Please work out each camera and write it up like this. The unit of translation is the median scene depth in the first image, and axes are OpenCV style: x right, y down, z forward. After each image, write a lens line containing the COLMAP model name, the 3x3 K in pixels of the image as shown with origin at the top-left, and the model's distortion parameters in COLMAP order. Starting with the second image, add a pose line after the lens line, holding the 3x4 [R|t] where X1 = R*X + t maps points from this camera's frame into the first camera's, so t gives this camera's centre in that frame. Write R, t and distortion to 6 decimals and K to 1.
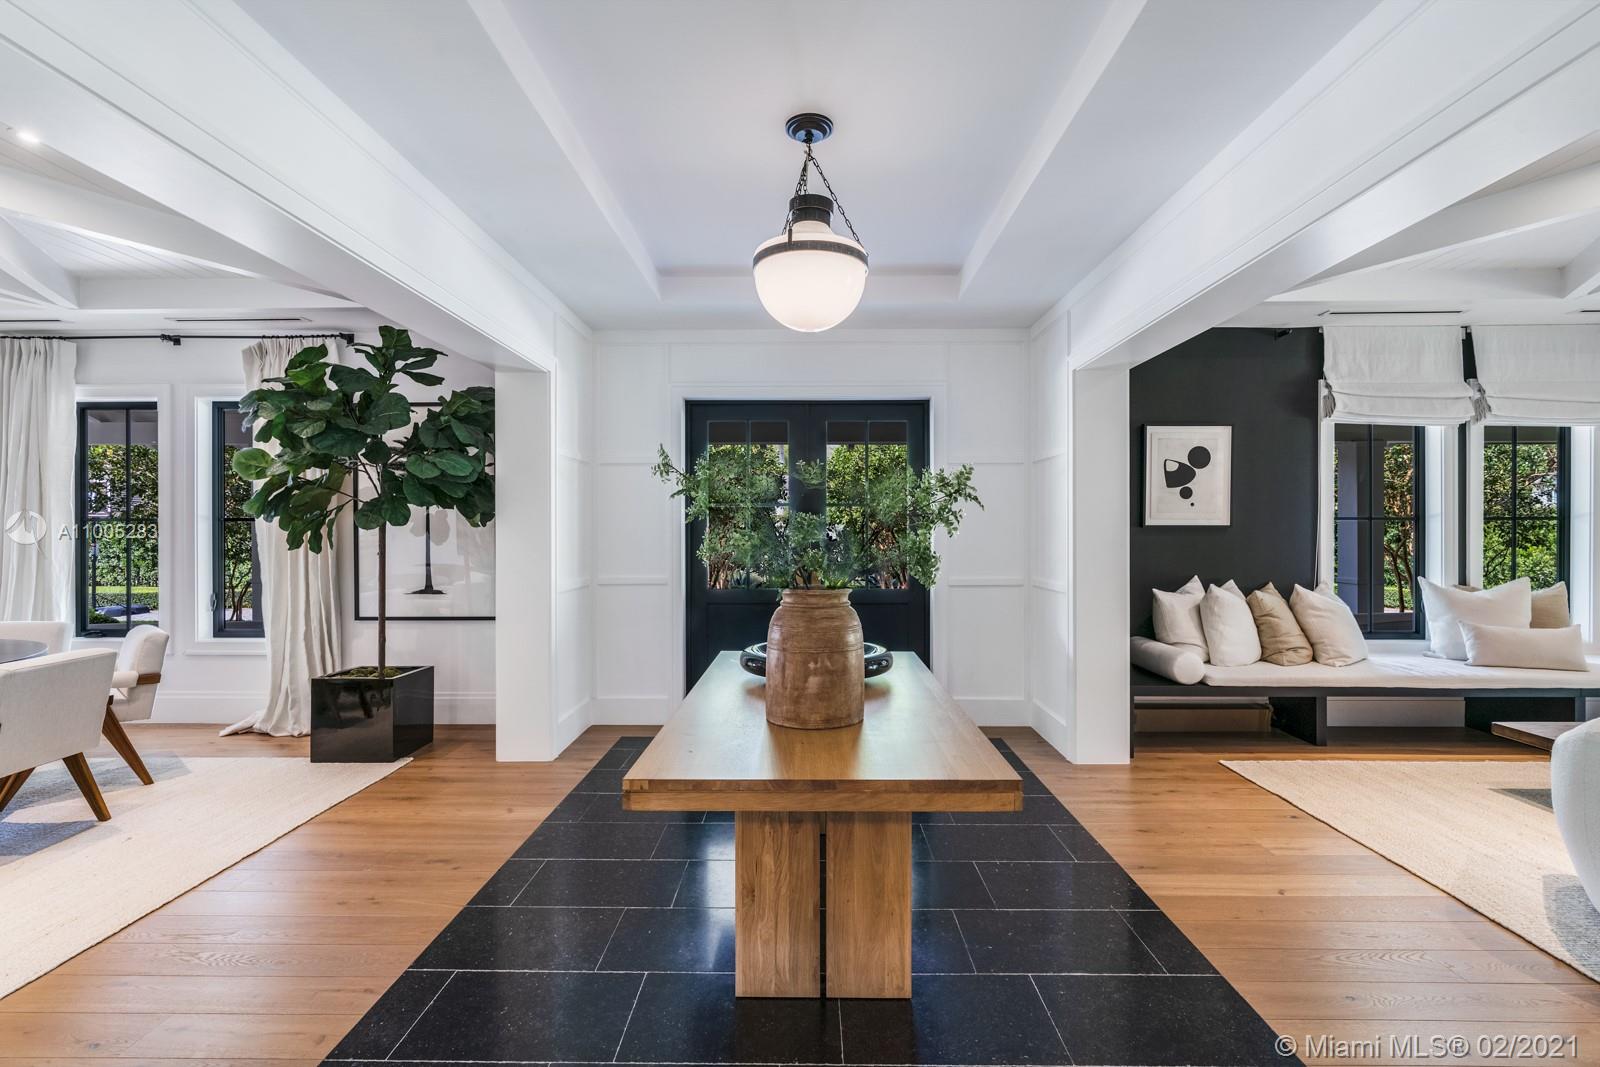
lens RADIAL K [[773.9, 0, 801.7], [0, 773.9, 532.9], [0, 0, 1]] dist [-0.002961, -0.000079]
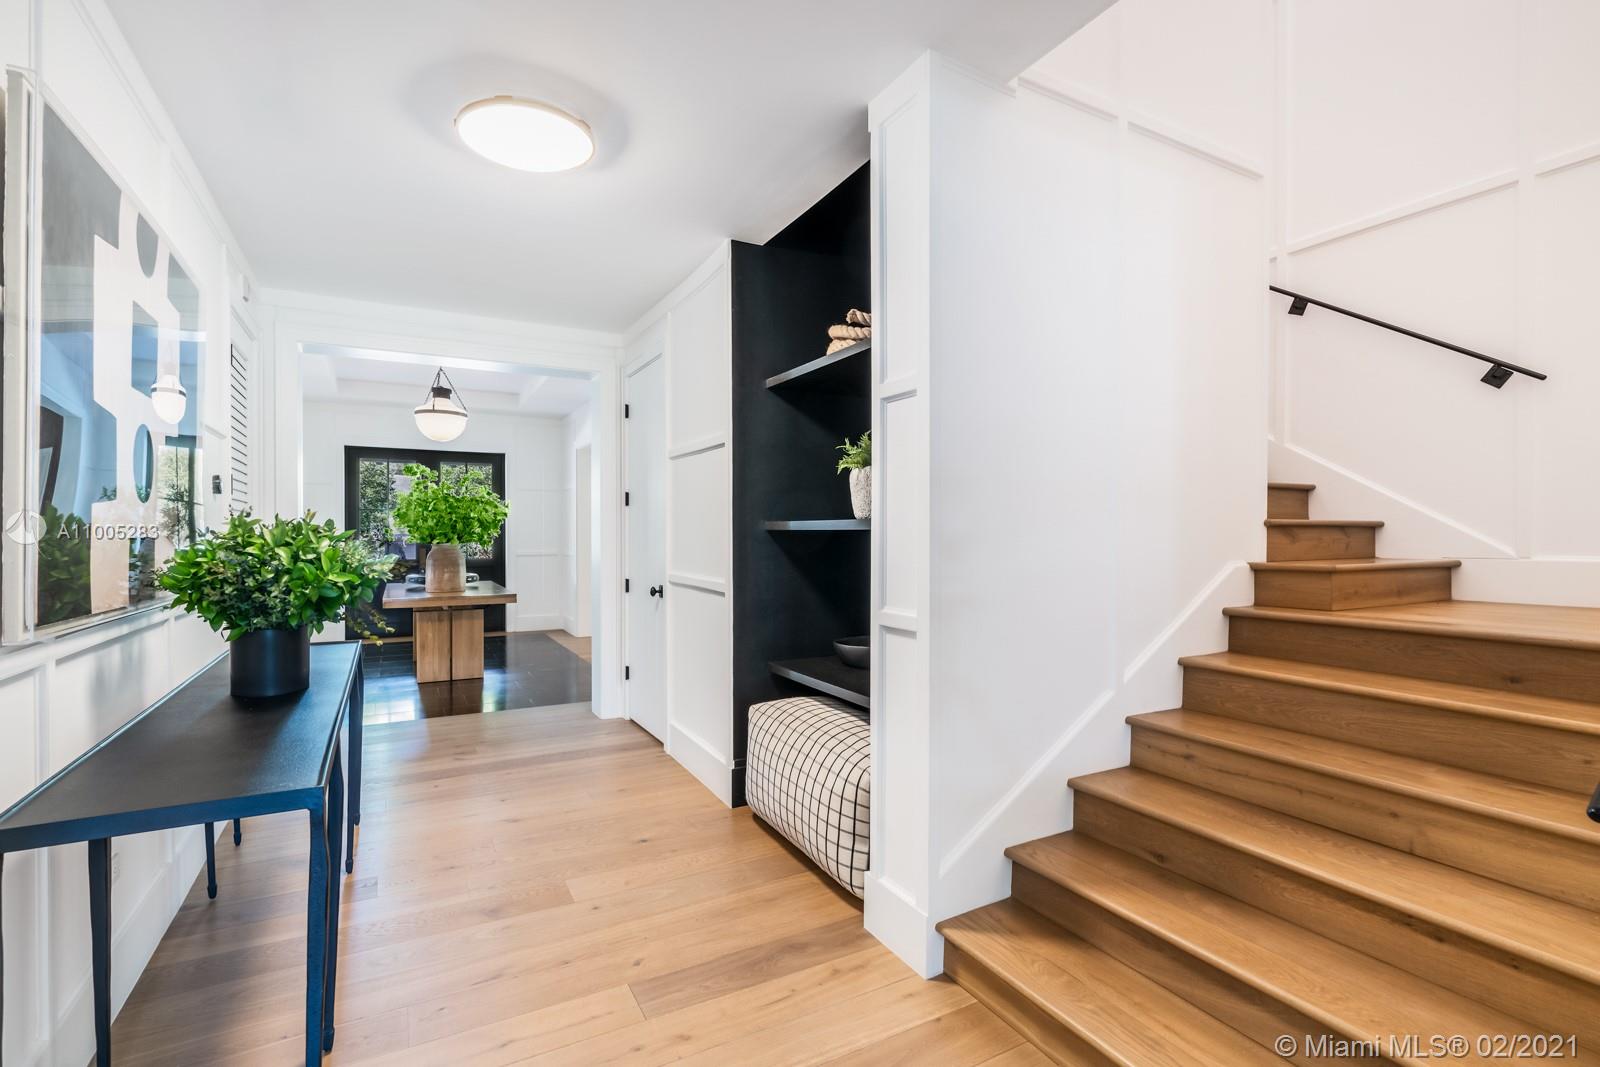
lens RADIAL K [[725.5, 0, 811.8], [0, 725.5, 534.6], [0, 0, 1]] dist [0.002026, 0.000037]
pose [[0.864968, -0.002813, 0.501820, -0.132055], [0.004100, 0.999991, -0.001460, 0.043298], [-0.501811, 0.003320, 0.864971, -1.620297]]
